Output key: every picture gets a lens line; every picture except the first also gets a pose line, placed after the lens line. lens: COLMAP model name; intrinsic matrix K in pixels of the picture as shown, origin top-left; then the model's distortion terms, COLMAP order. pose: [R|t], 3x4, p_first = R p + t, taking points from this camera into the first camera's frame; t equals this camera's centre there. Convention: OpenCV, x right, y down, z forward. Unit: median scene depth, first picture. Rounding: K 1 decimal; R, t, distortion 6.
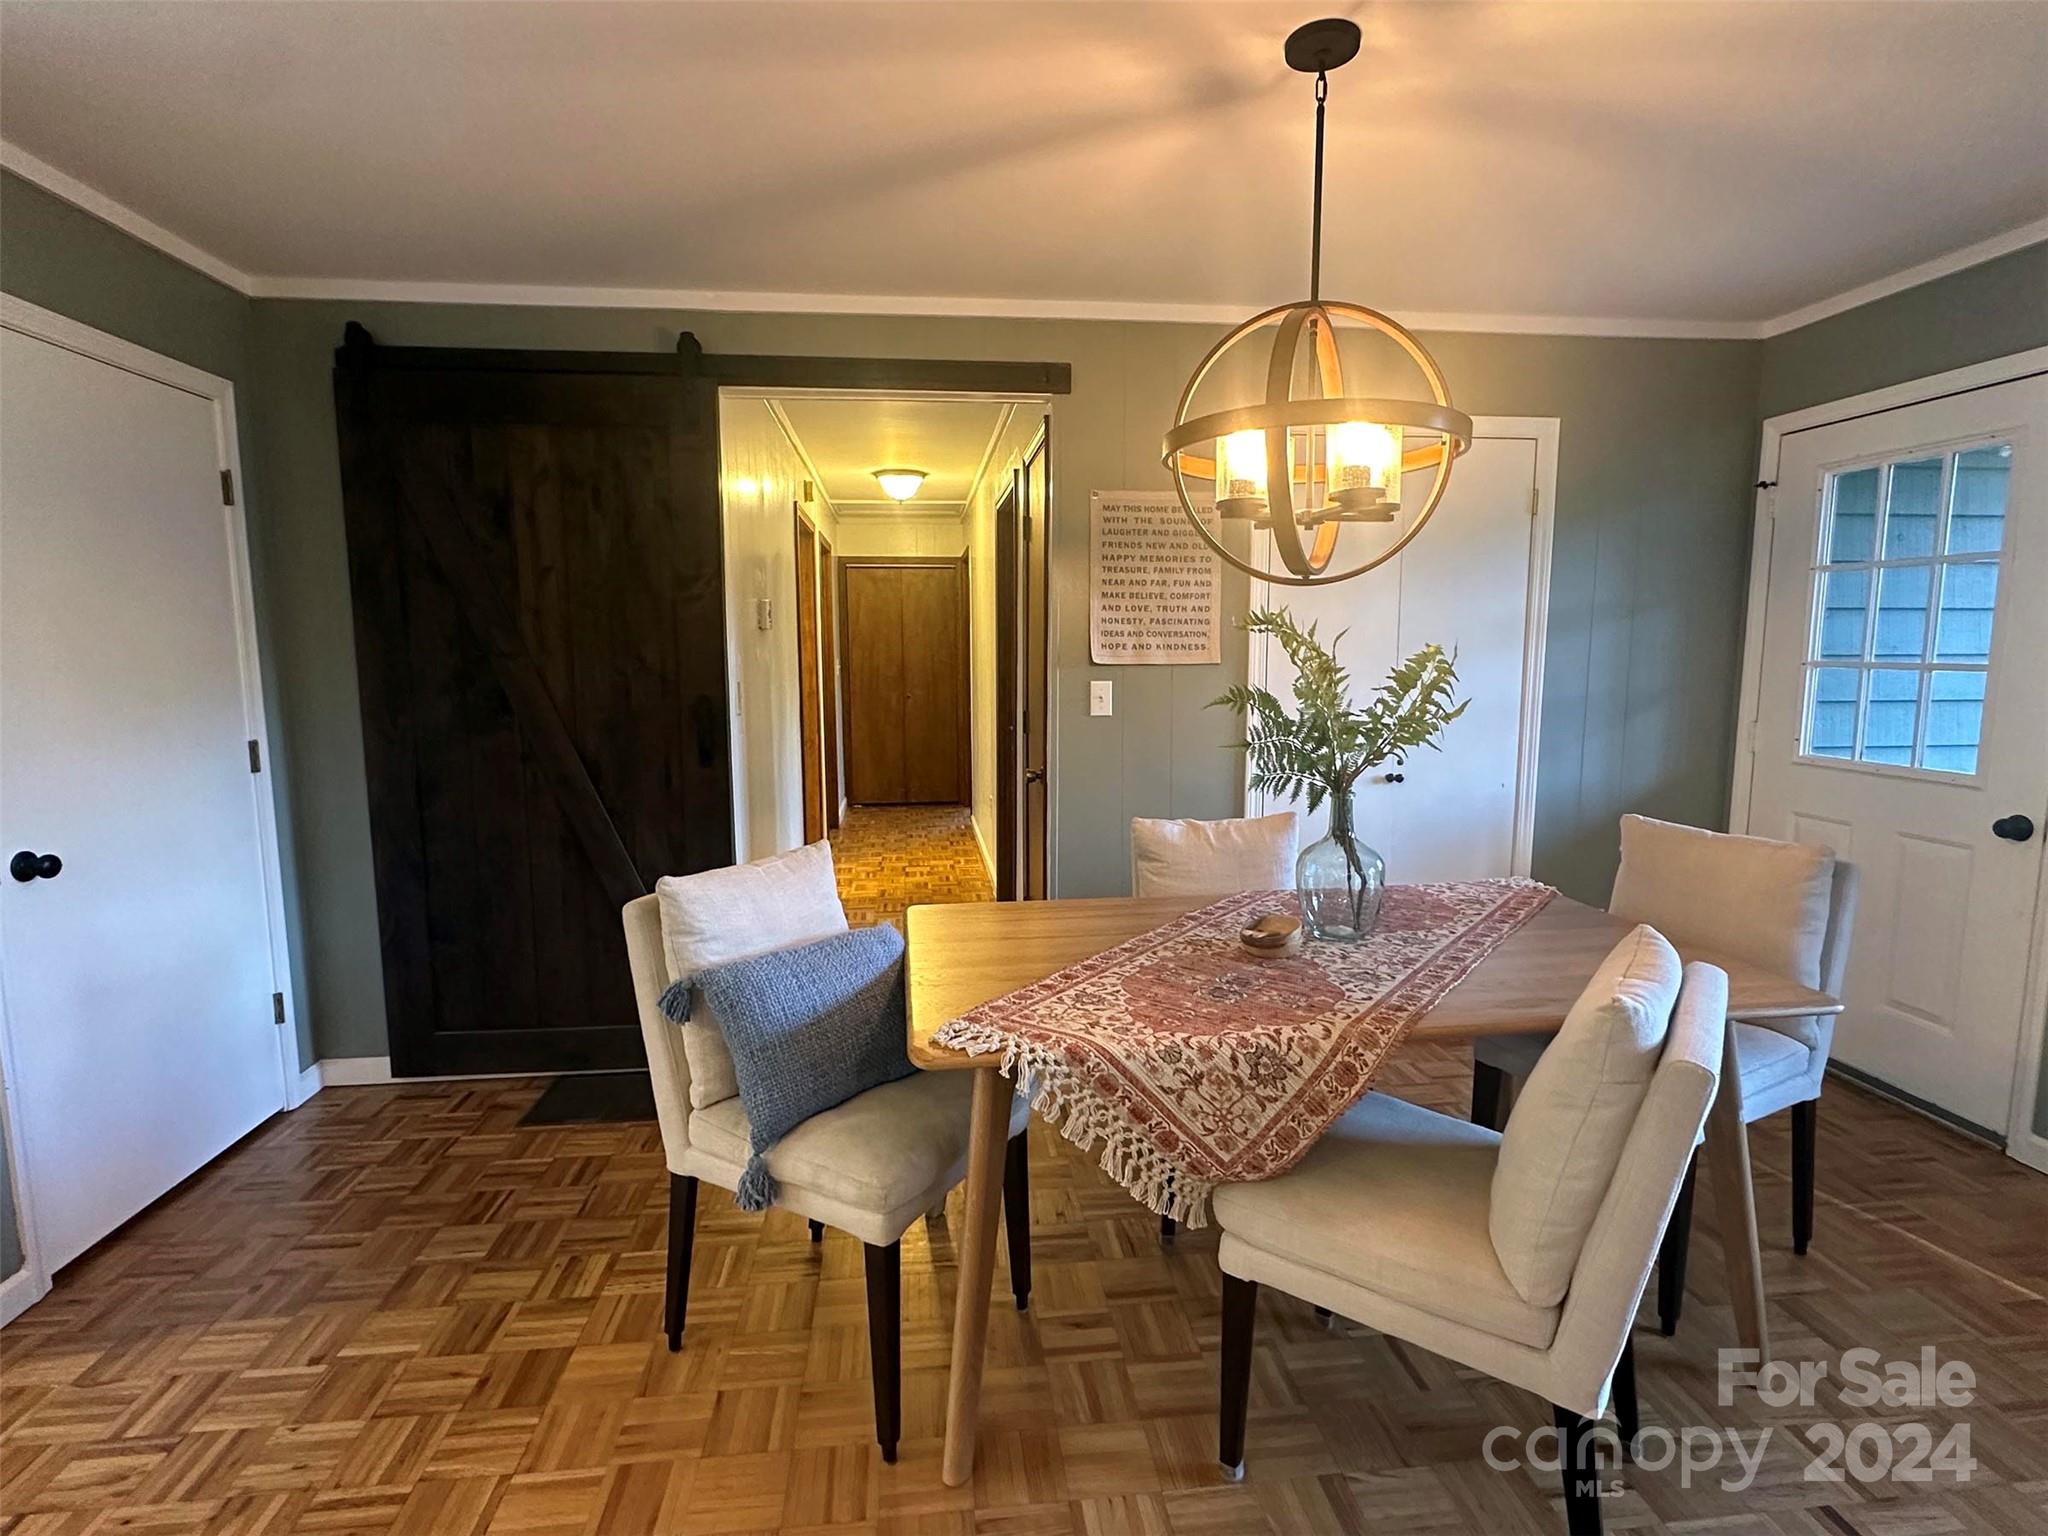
lens RADIAL K [[997.1, 0, 1024.0], [0, 997.1, 768.0], [0, 0, 1]] dist [0.000788, -0.000054]
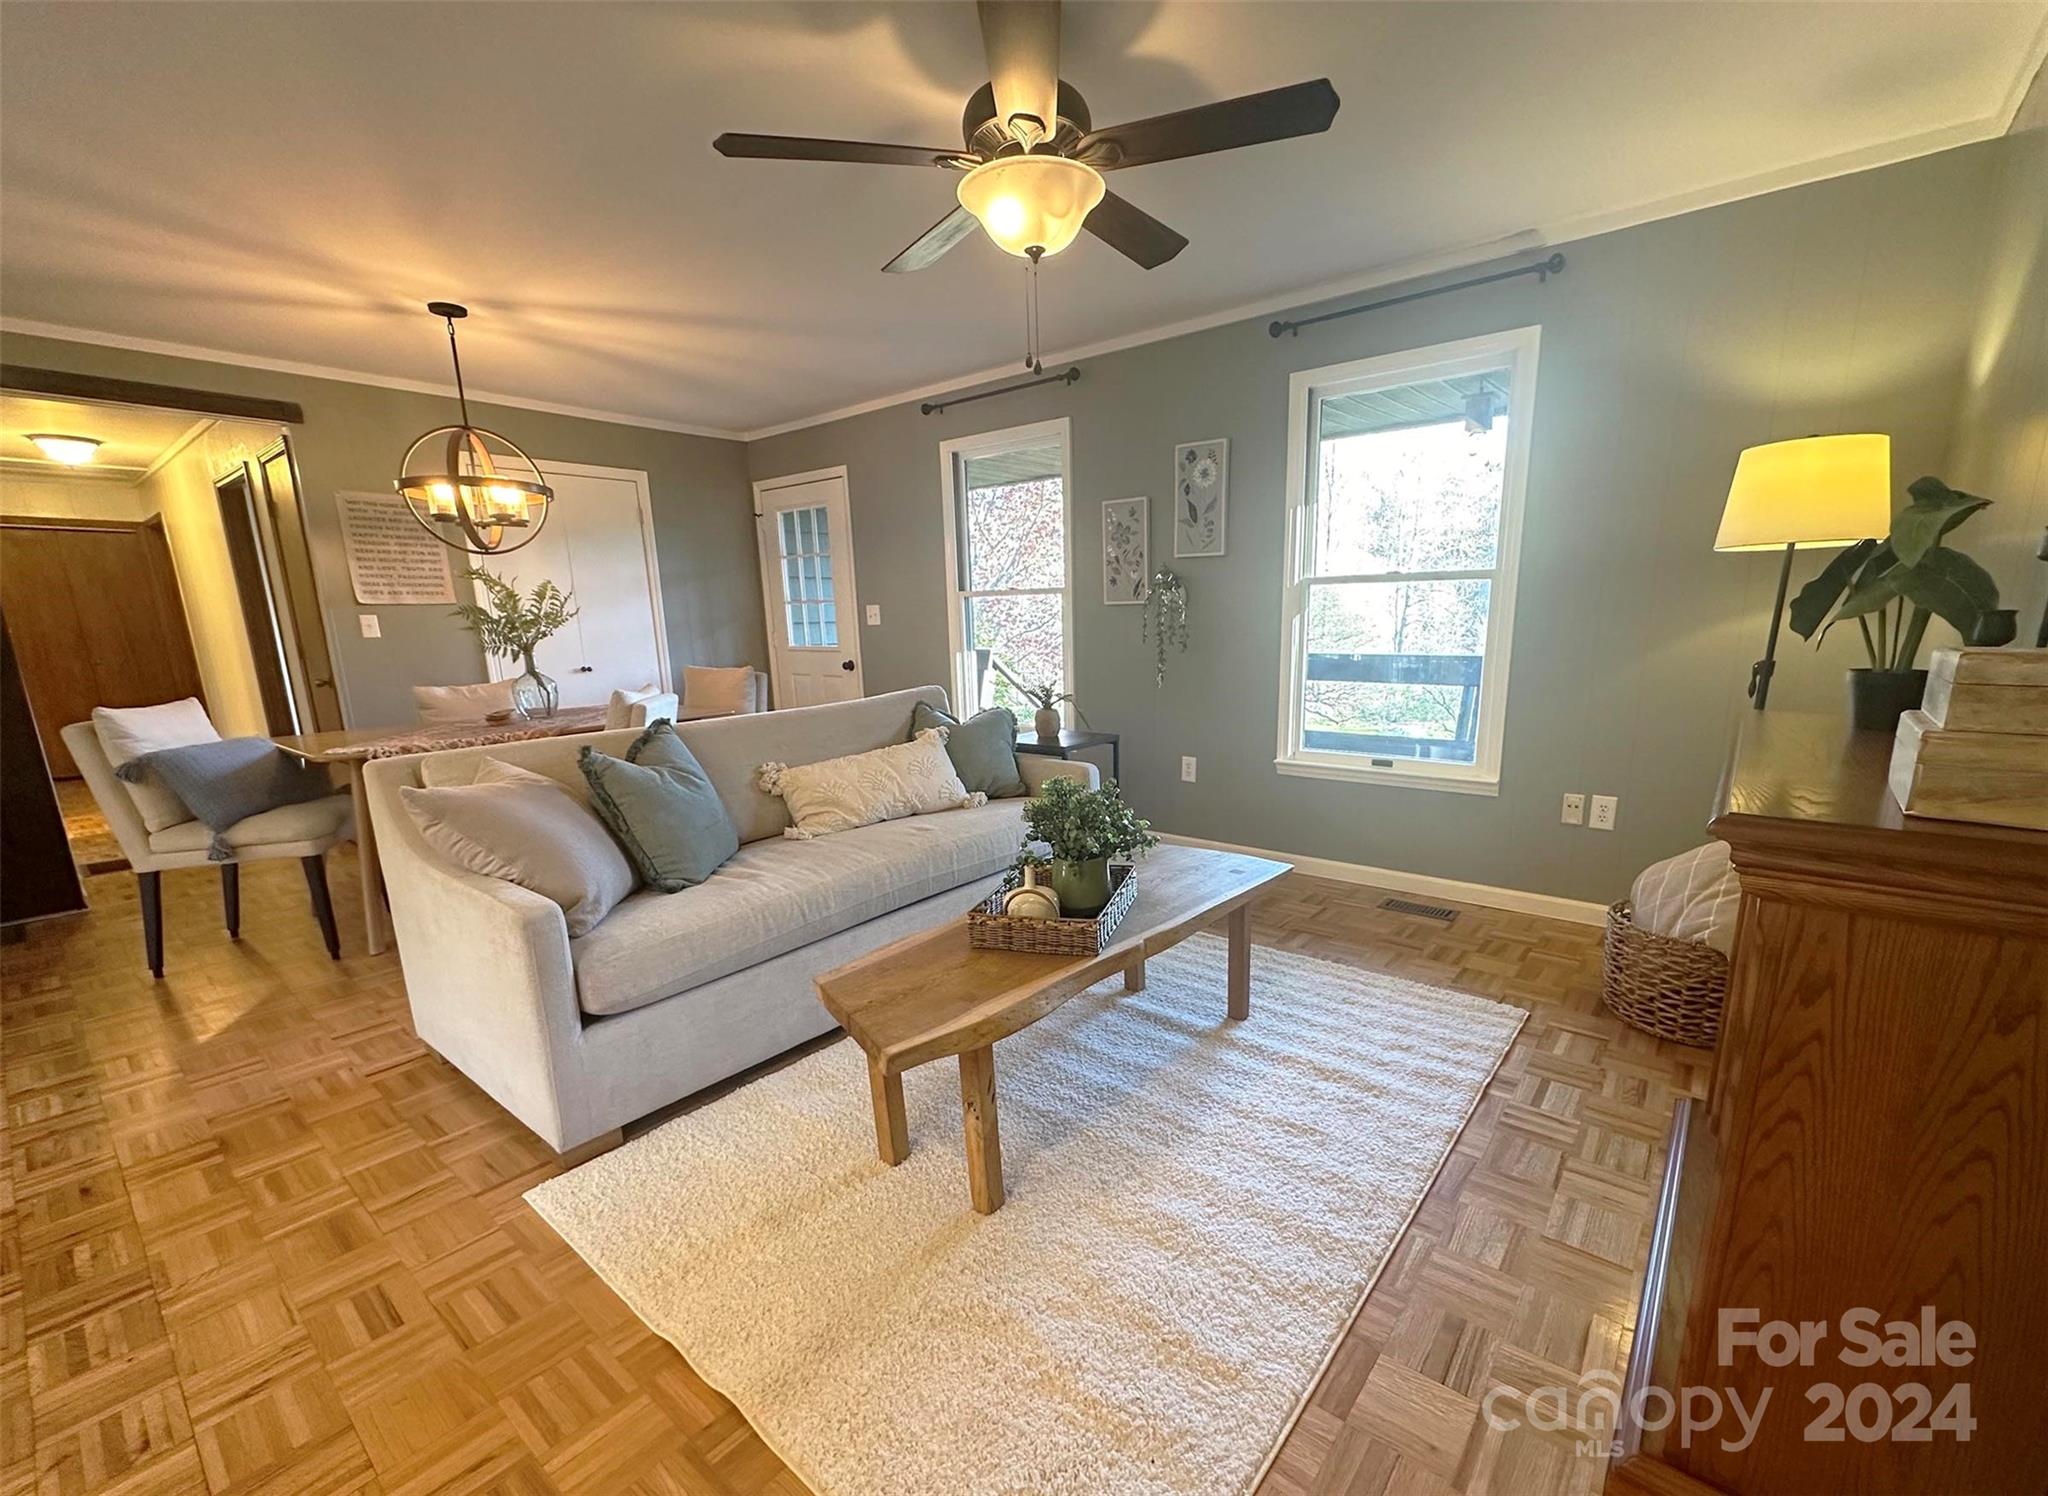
lens RADIAL K [[855.6, 0, 1083.5], [0, 855.6, 802.2], [0, 0, 1]] dist [-0.001545, -0.000723]
pose [[0.696660, -0.165459, 0.698061, -0.133927], [0.104945, 0.986077, 0.128992, 0.159039], [-0.709684, -0.016605, 0.704324, -0.808311]]
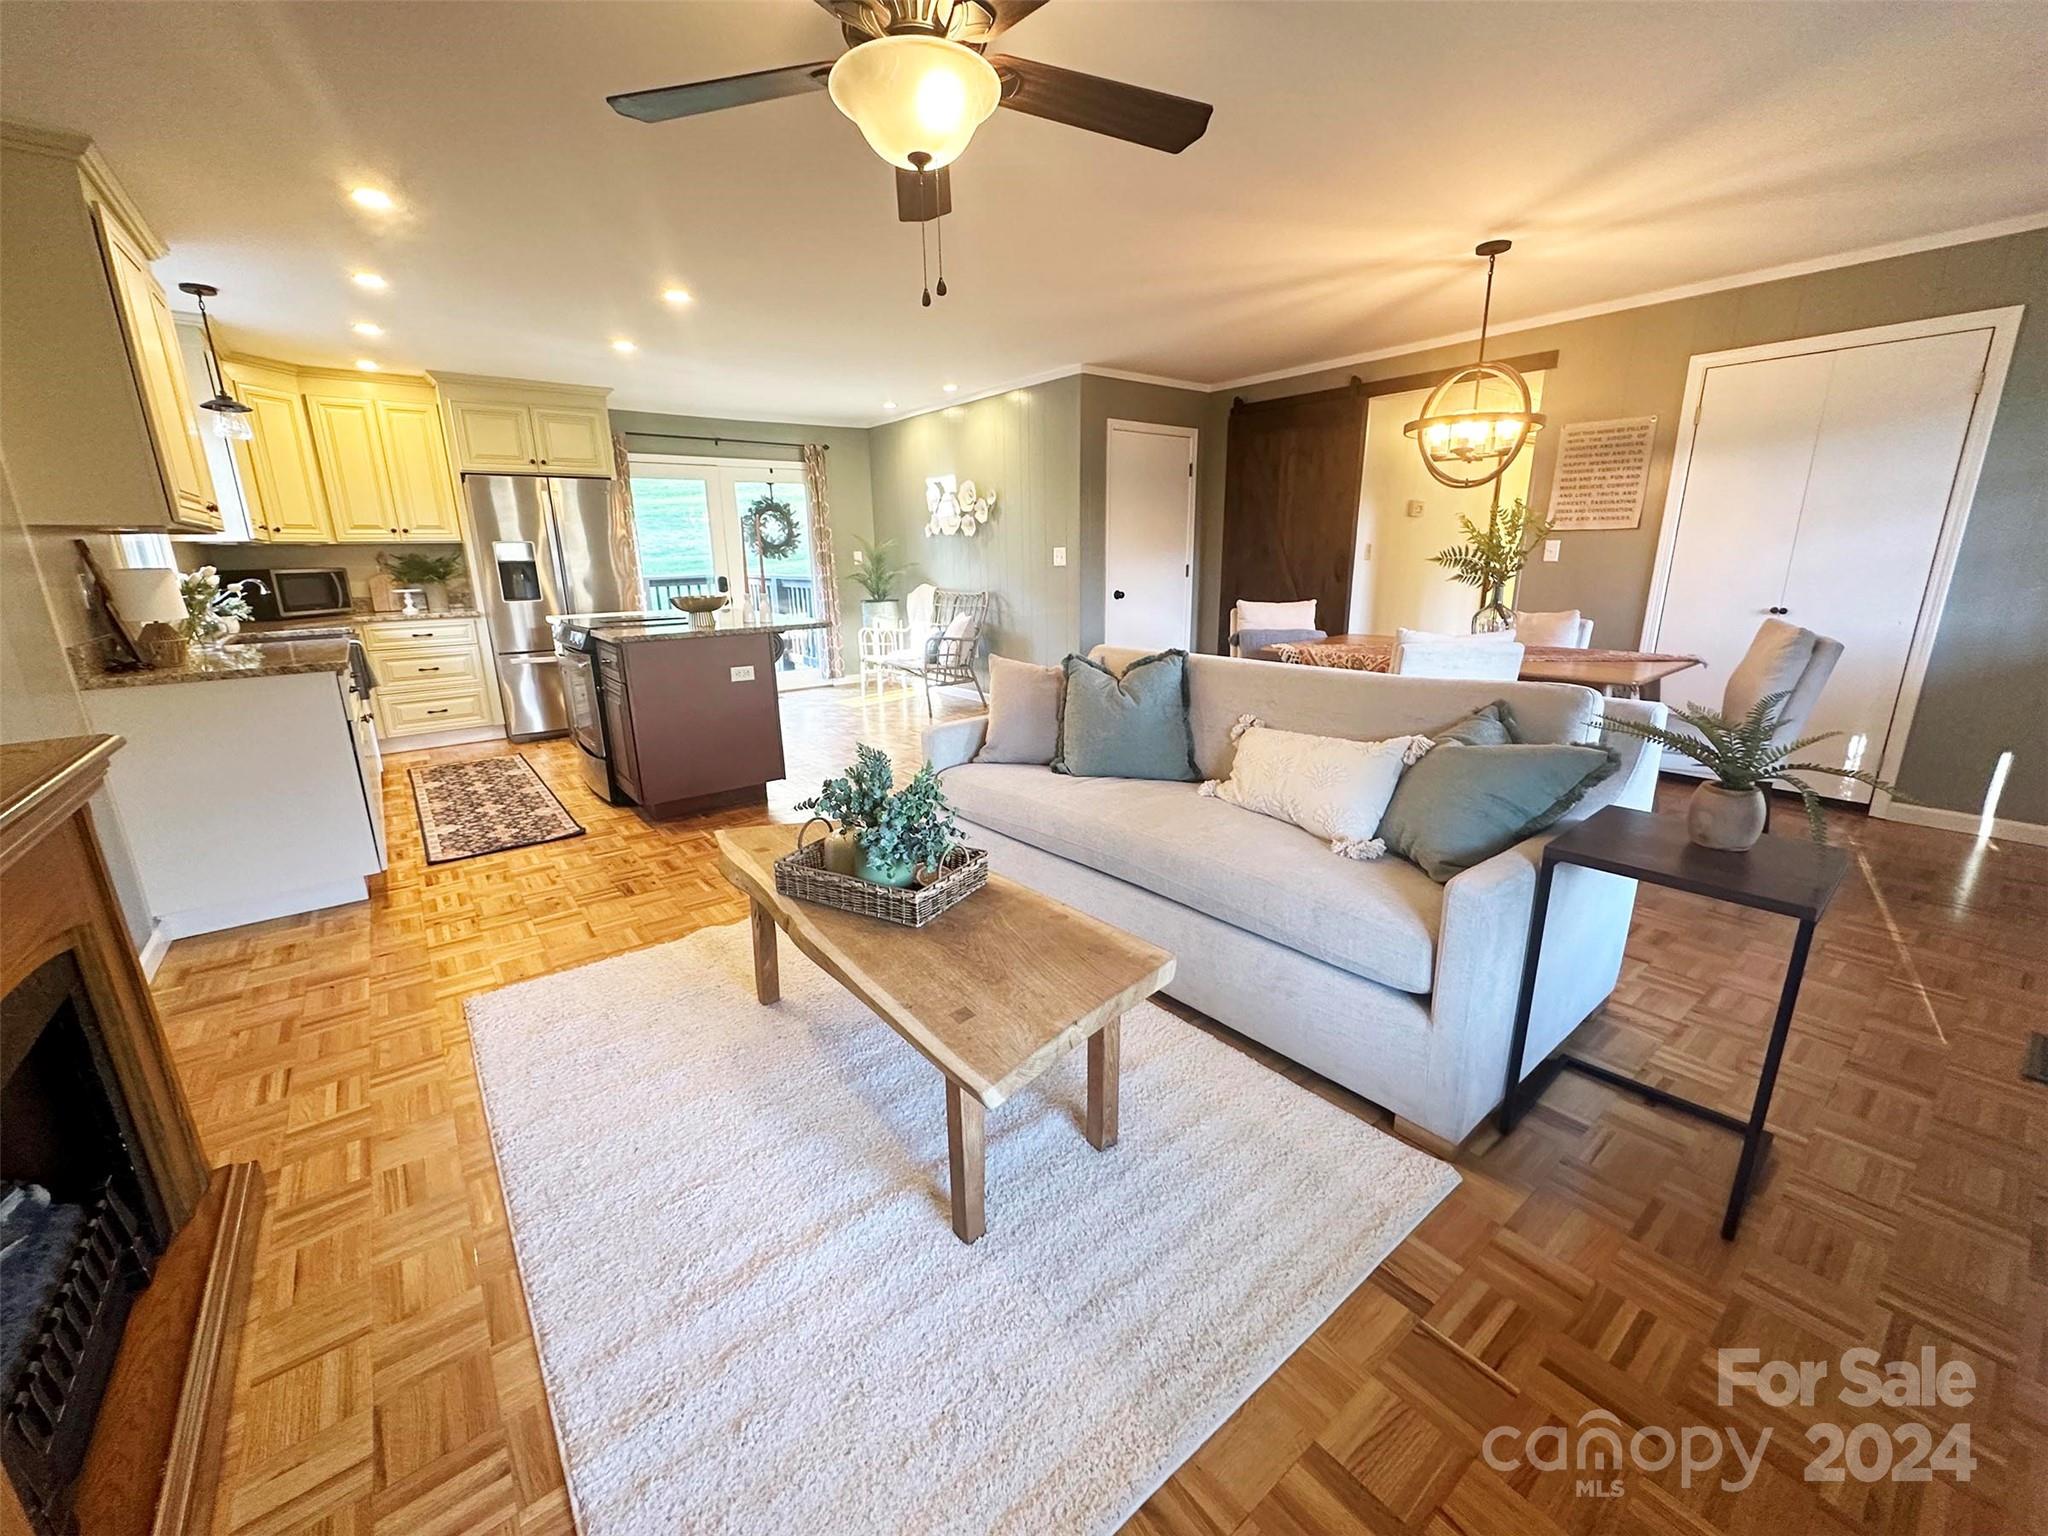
lens RADIAL K [[815.6, 0, 1024.0], [0, 815.6, 768.0], [0, 0, 1]] dist [-0.004079, -0.000137]
pose [[0.530039, 0.216128, -0.819968, 0.889612], [-0.091107, 0.975891, 0.198334, 0.106958], [0.843065, -0.030420, 0.536951, -0.564757]]
